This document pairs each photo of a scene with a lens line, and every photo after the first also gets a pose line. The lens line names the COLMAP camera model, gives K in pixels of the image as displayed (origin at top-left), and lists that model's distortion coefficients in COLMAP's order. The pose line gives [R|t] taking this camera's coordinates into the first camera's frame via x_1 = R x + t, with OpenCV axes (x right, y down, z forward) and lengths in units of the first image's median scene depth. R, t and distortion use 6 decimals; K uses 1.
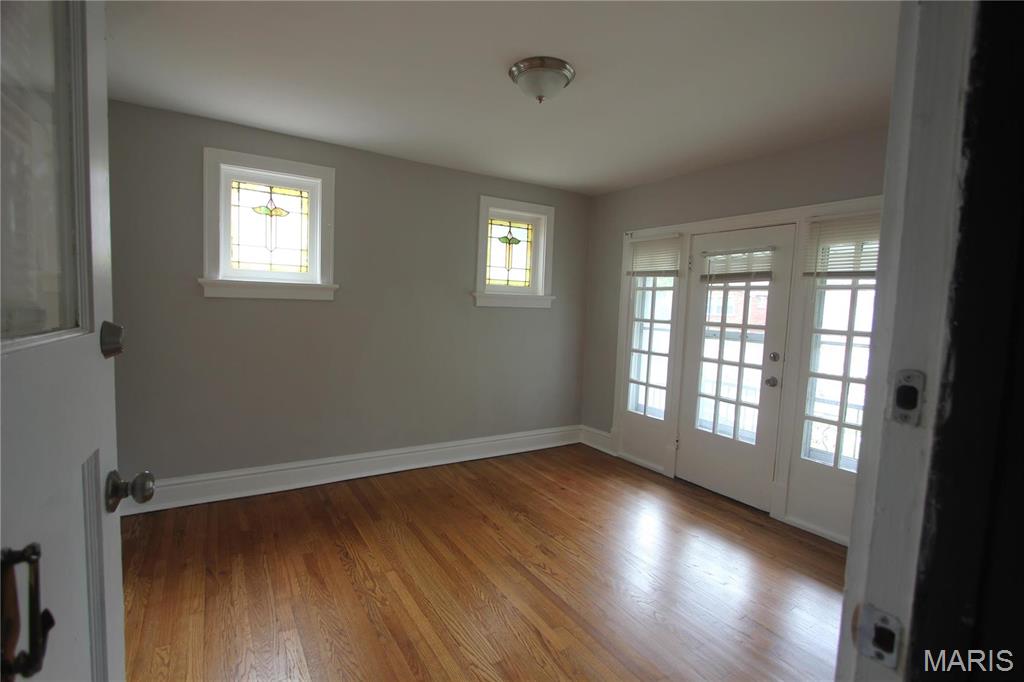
lens RADIAL K [[472.9, 0, 511.7], [0, 472.9, 338.9], [0, 0, 1]] dist [-0.010474, 0.000635]
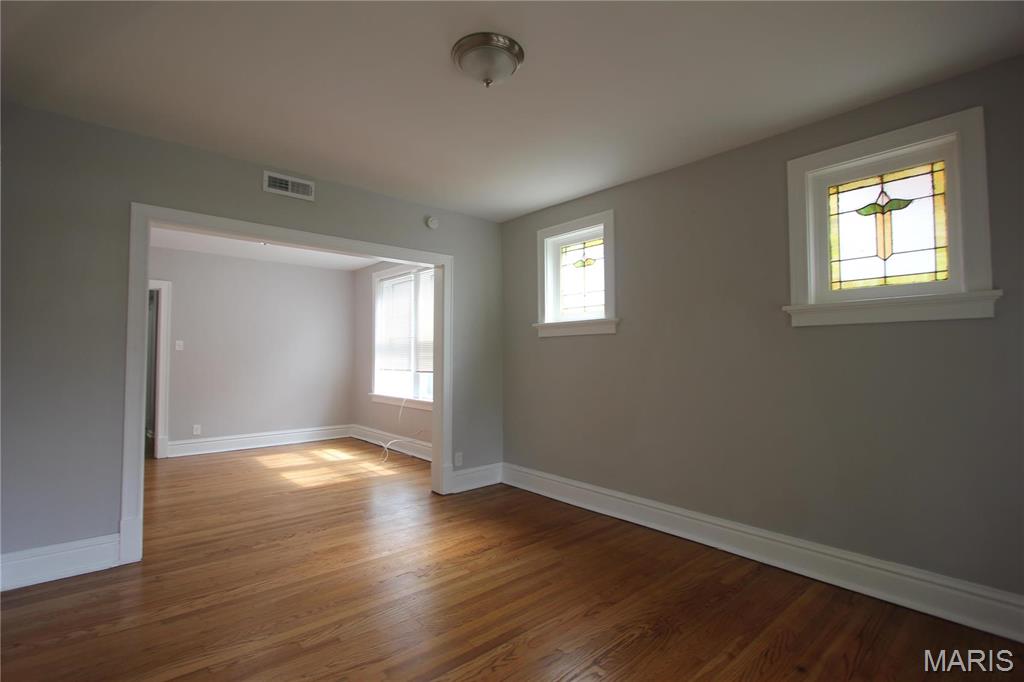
lens RADIAL K [[472.9, 0, 511.4], [0, 472.9, 342.6], [0, 0, 1]] dist [-0.010474, 0.000635]
pose [[0.155207, -0.073494, -0.985144, 0.508527], [-0.075245, 0.993452, -0.085968, 0.037698], [0.985012, 0.087470, 0.148661, 0.533016]]
